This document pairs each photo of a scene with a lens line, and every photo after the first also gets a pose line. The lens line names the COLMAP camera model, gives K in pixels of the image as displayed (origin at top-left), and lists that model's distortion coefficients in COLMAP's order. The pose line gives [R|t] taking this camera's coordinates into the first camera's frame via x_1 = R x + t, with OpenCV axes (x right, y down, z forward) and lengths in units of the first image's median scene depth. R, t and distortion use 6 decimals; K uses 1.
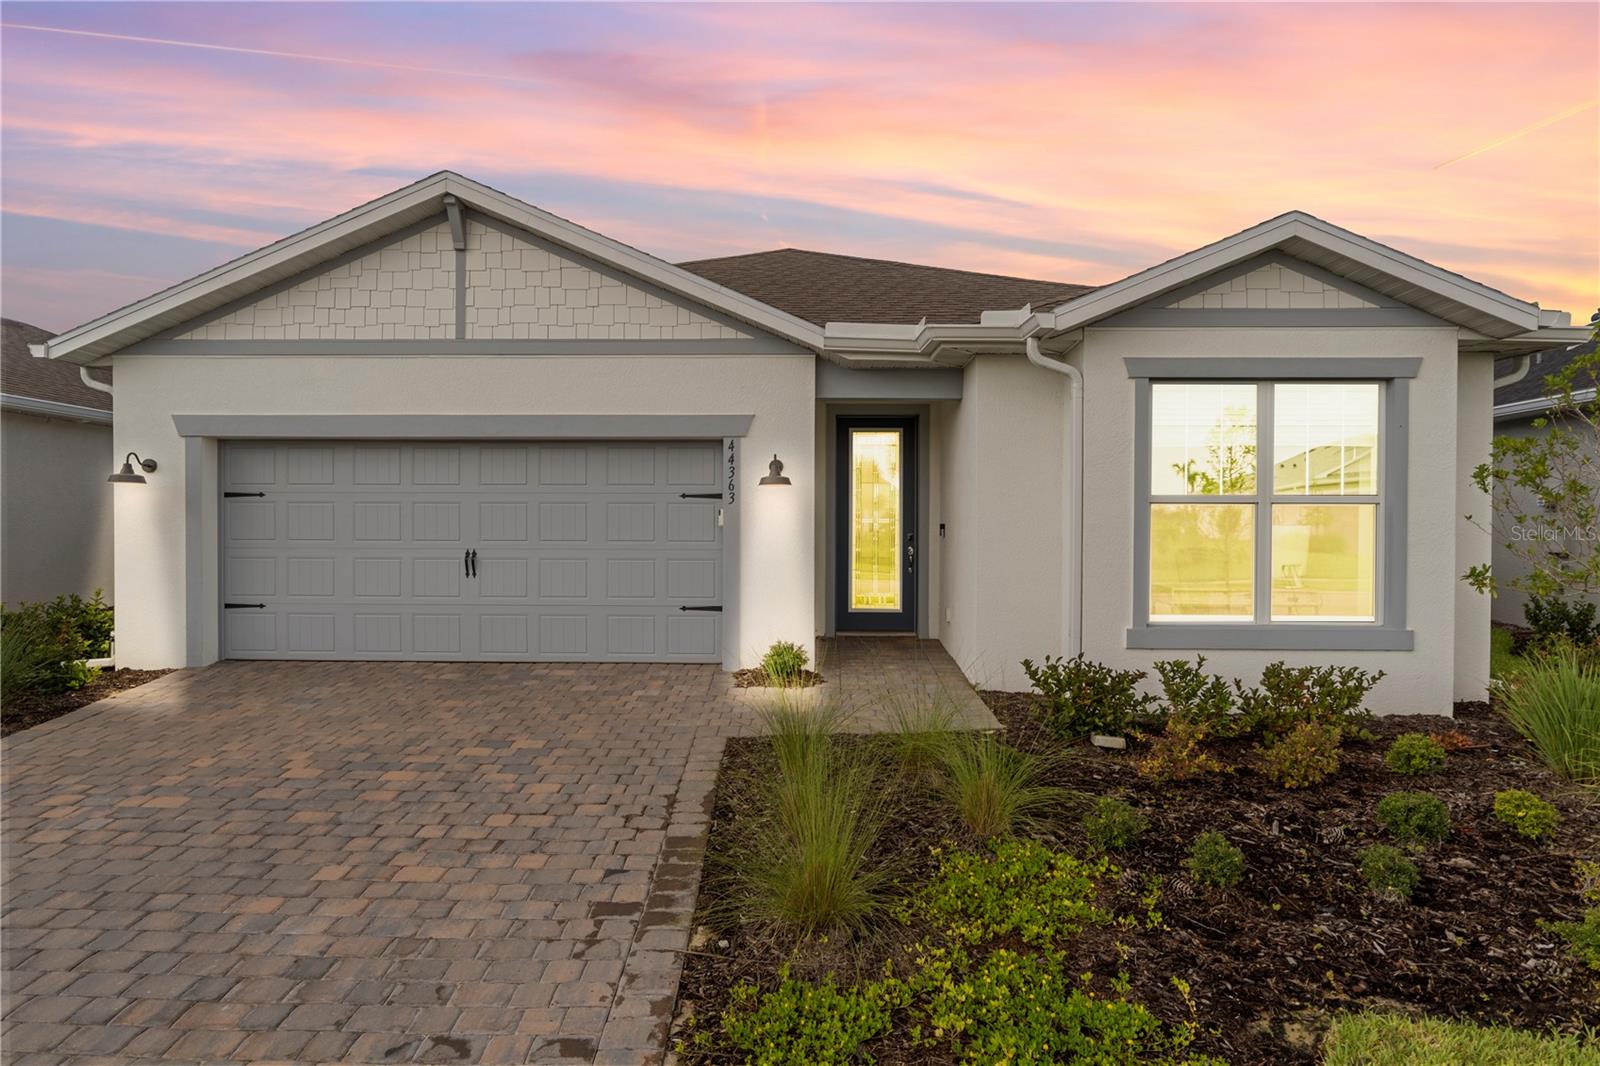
lens RADIAL K [[940.6, 0, 800.0], [0, 940.6, 533.0], [0, 0, 1]] dist [0.001099, 0.000325]
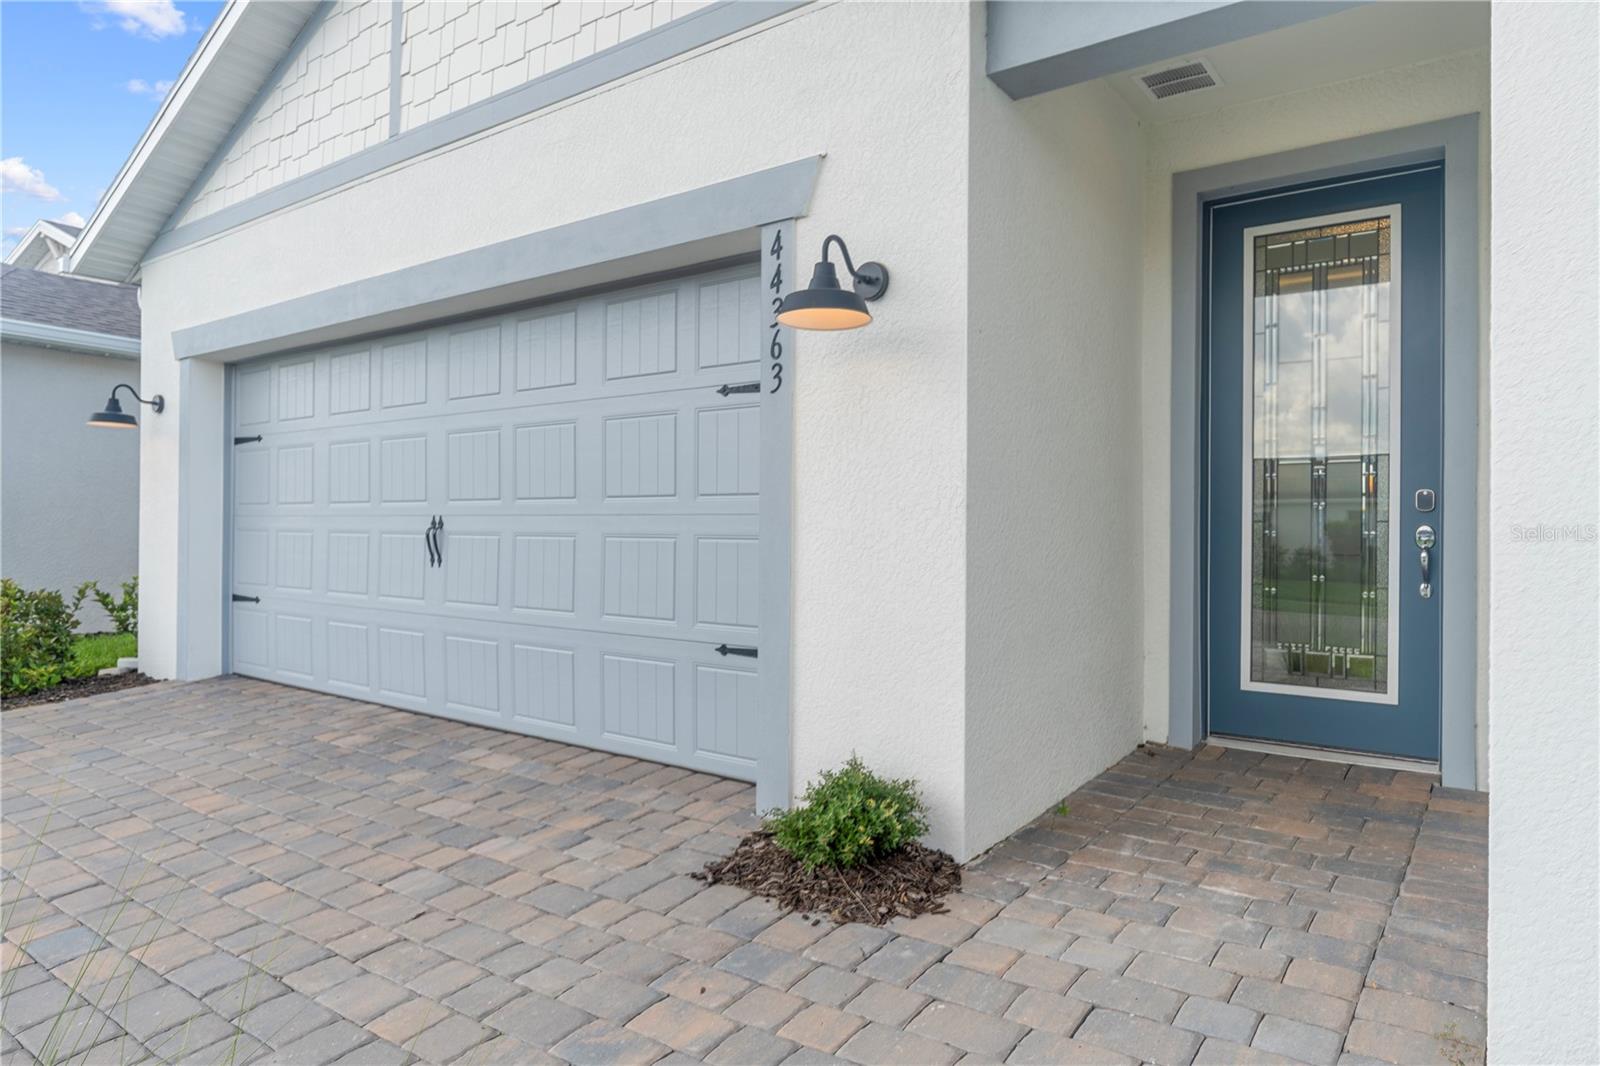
lens RADIAL K [[1034.9, 0, 800.0], [0, 1034.9, 533.0], [0, 0, 1]] dist [-0.037347, -0.000774]
pose [[0.785888, 0.003235, -0.618361, 0.203844], [-0.015766, 0.999766, -0.014807, 0.034162], [0.618168, 0.021386, 0.785755, 0.667691]]
